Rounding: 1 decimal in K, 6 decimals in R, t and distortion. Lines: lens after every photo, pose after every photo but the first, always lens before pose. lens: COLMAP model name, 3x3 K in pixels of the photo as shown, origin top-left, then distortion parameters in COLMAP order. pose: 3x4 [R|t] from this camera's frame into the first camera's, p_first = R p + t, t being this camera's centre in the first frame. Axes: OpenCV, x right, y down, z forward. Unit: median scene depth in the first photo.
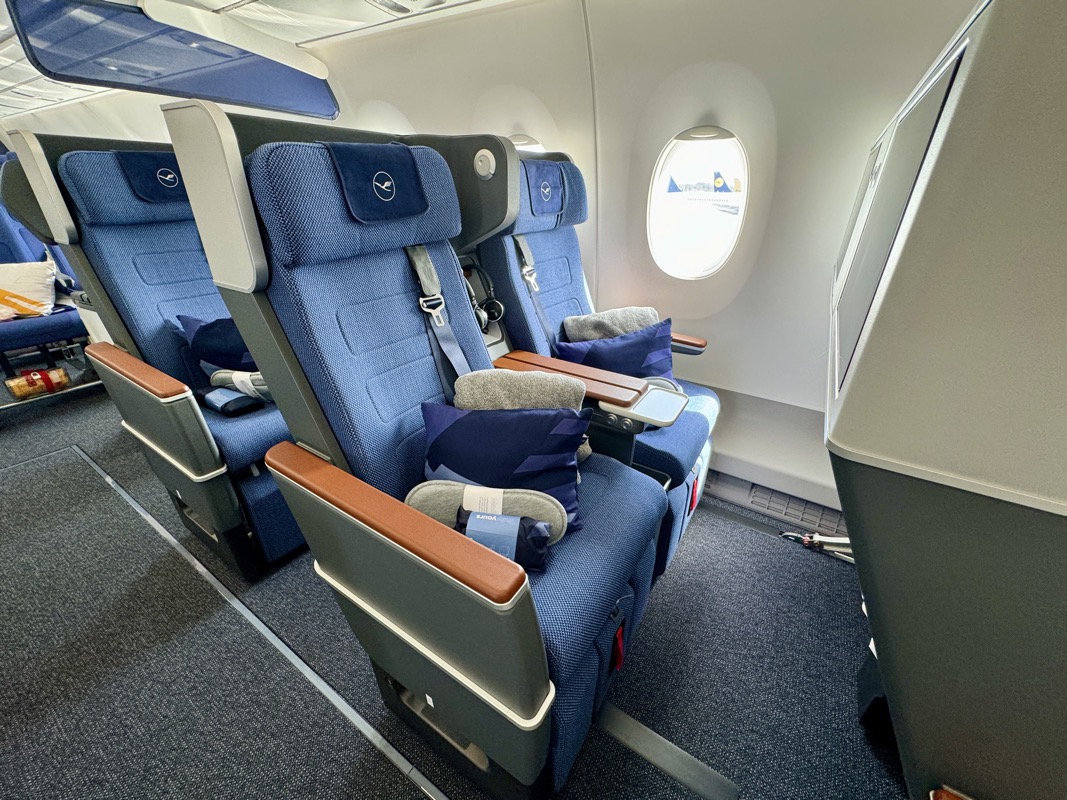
lens RADIAL K [[428.5, 0, 533.0], [0, 428.5, 399.9], [0, 0, 1]] dist [-0.000929, 0.000034]
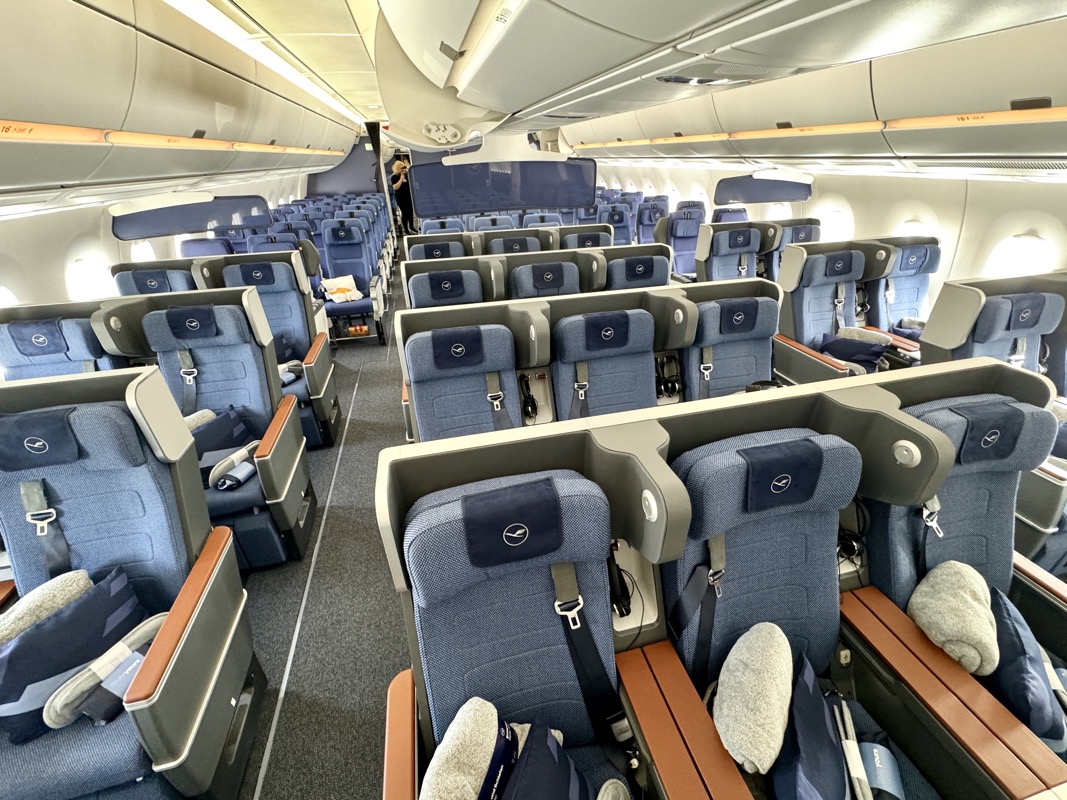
lens RADIAL K [[428.5, 0, 535.9], [0, 428.5, 399.0], [0, 0, 1]] dist [-0.000929, 0.000034]
pose [[0.726561, 0.306787, -0.614810, 0.237387], [-0.271742, 0.950134, 0.152977, 0.479772], [0.631083, 0.055923, 0.773697, -2.328406]]
